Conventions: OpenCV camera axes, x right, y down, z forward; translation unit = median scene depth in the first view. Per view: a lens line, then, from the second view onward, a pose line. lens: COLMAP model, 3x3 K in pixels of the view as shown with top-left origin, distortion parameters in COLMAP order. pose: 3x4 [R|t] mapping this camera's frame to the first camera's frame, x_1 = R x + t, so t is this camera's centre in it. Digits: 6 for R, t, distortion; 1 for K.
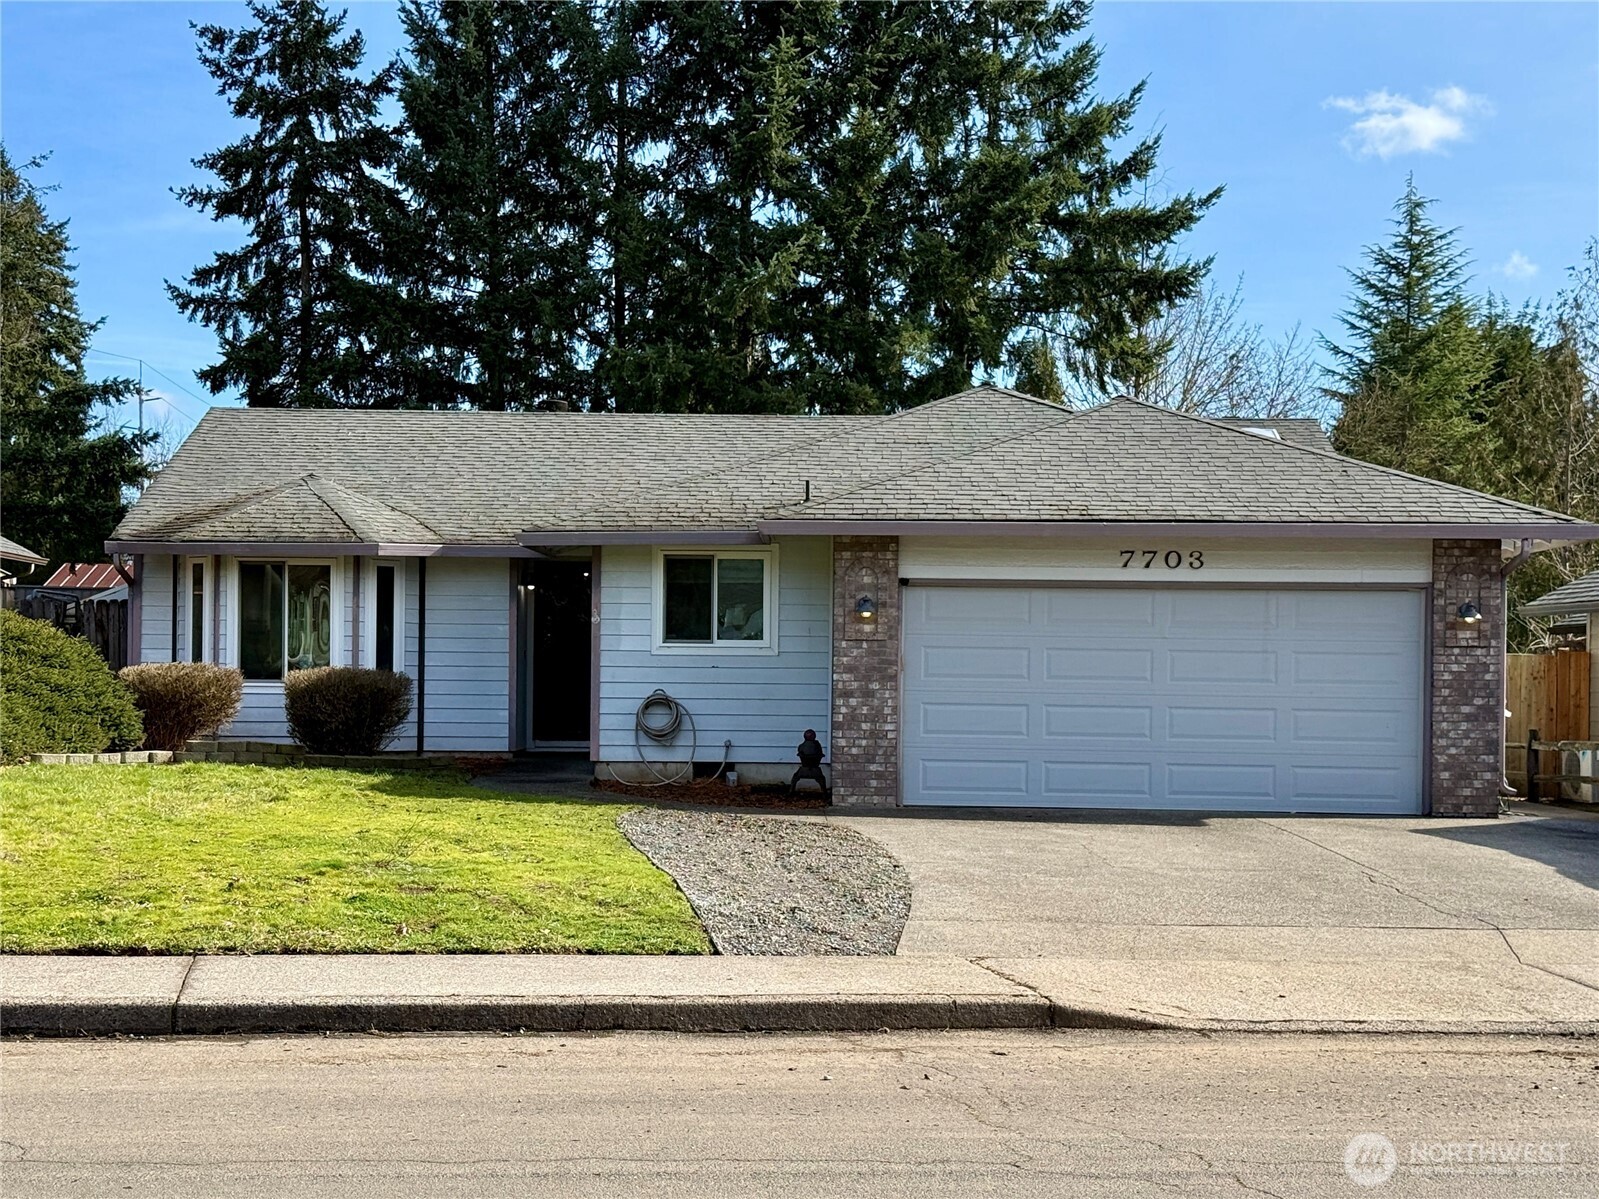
lens RADIAL K [[2508.4, 0, 799.5], [0, 2508.4, 599.5], [0, 0, 1]] dist [0.104350, 0.022932]
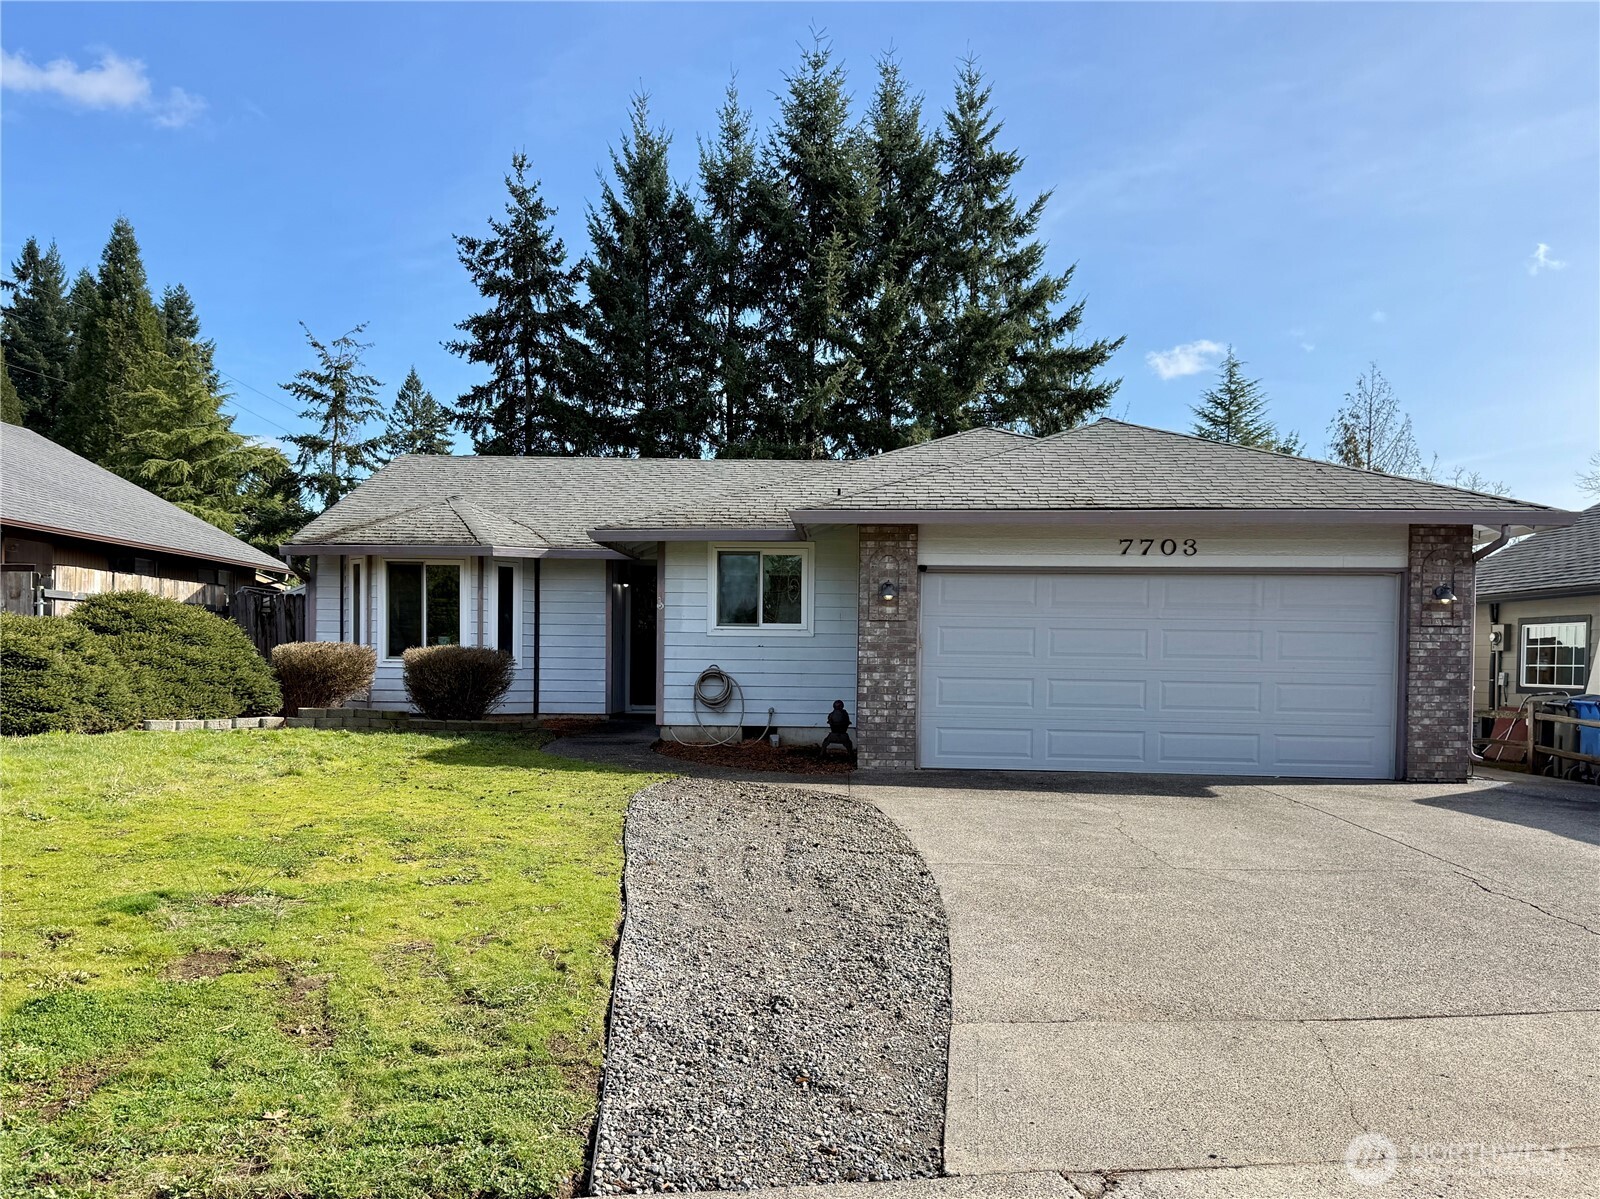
lens RADIAL K [[1325.5, 0, 811.3], [0, 1325.5, 662.8], [0, 0, 1]] dist [0.195006, -0.519274]
pose [[0.999504, 0.001792, -0.031456, 0.009330], [-0.000780, 0.999483, 0.032154, 0.013550], [0.031497, -0.032113, 0.998988, 0.347069]]
